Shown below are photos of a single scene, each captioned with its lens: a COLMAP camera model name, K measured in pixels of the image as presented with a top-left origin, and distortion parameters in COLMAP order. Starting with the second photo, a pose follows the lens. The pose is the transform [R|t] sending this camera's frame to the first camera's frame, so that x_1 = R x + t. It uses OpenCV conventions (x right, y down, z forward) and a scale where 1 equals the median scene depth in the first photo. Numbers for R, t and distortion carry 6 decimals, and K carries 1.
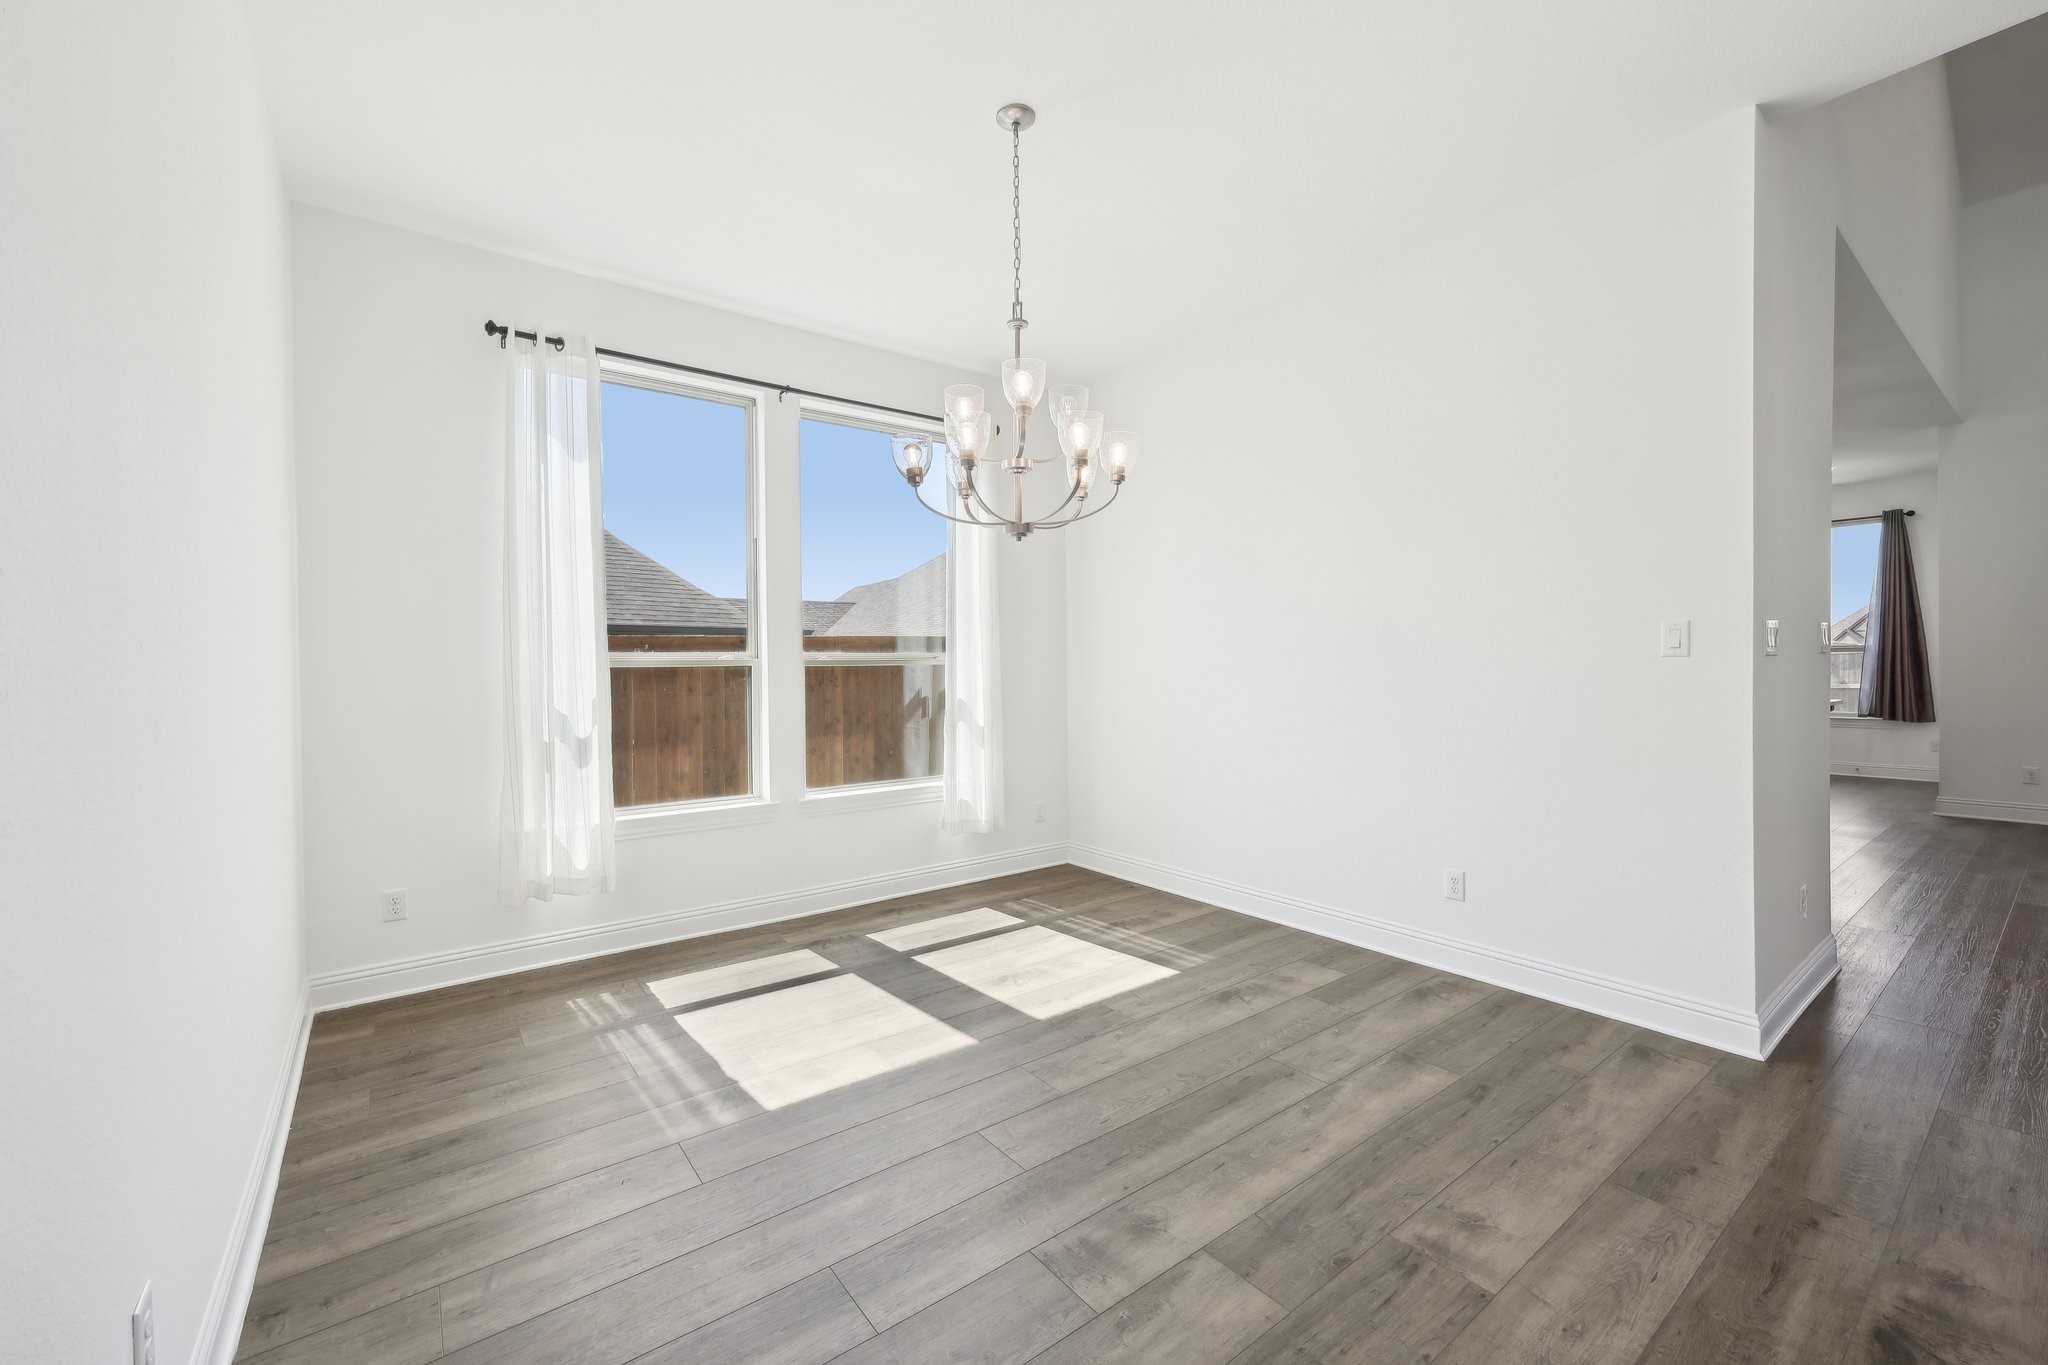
lens RADIAL K [[841.1, 0, 1027.6], [0, 841.1, 675.6], [0, 0, 1]] dist [0.007695, -0.000503]
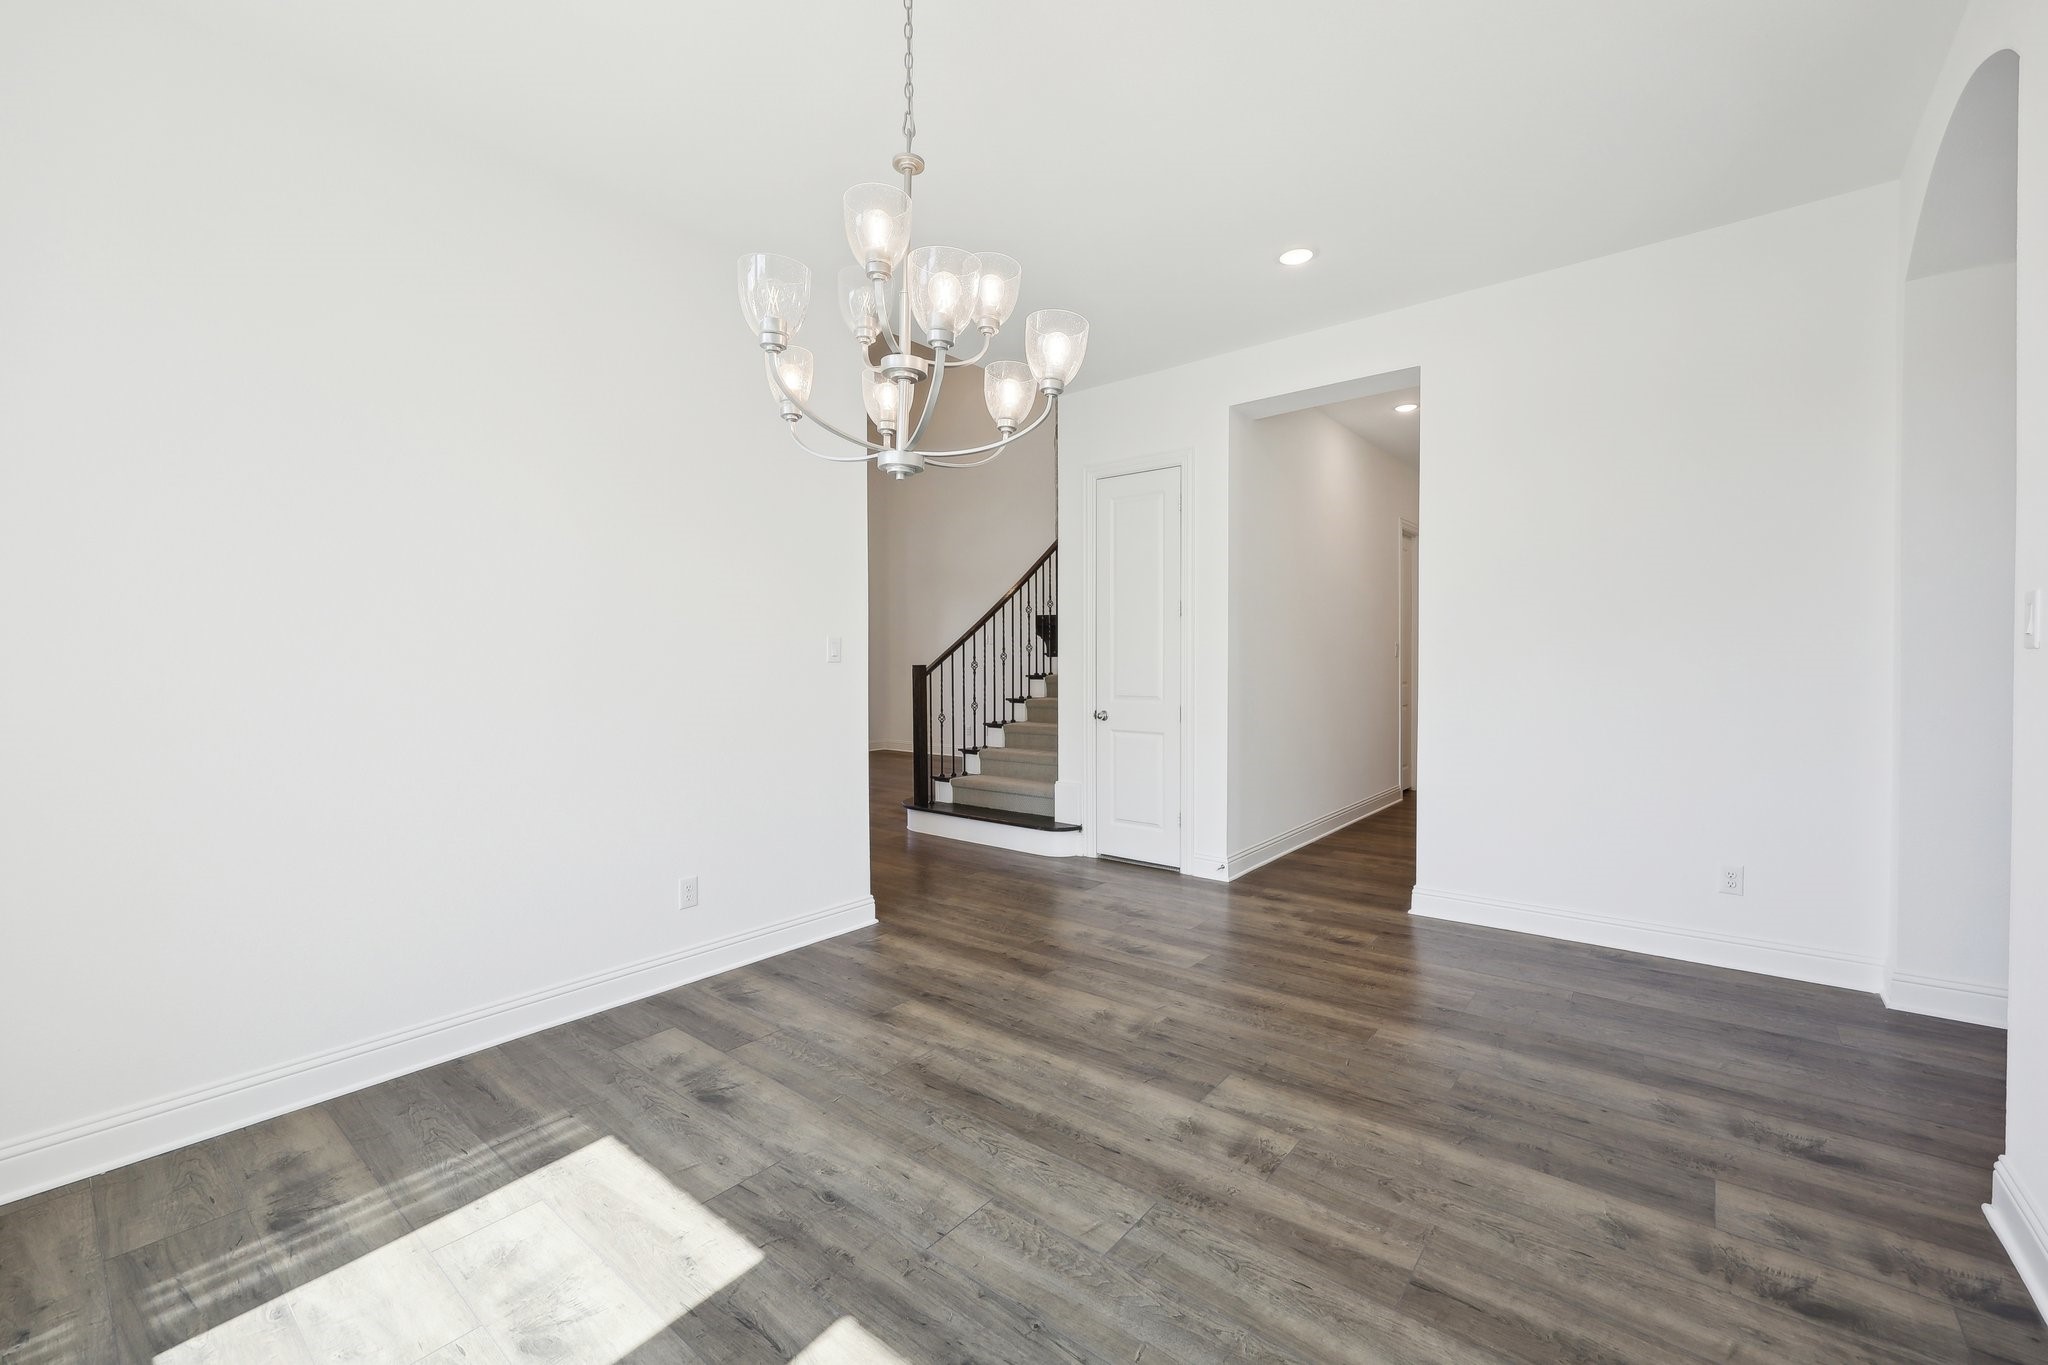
lens RADIAL K [[841.1, 0, 1019.6], [0, 841.1, 663.8], [0, 0, 1]] dist [0.007695, -0.000503]
pose [[-0.242285, 0.012612, 0.970123, -0.588501], [0.022019, 0.999729, -0.007498, -0.006985], [-0.969955, 0.019545, -0.242497, 0.906509]]
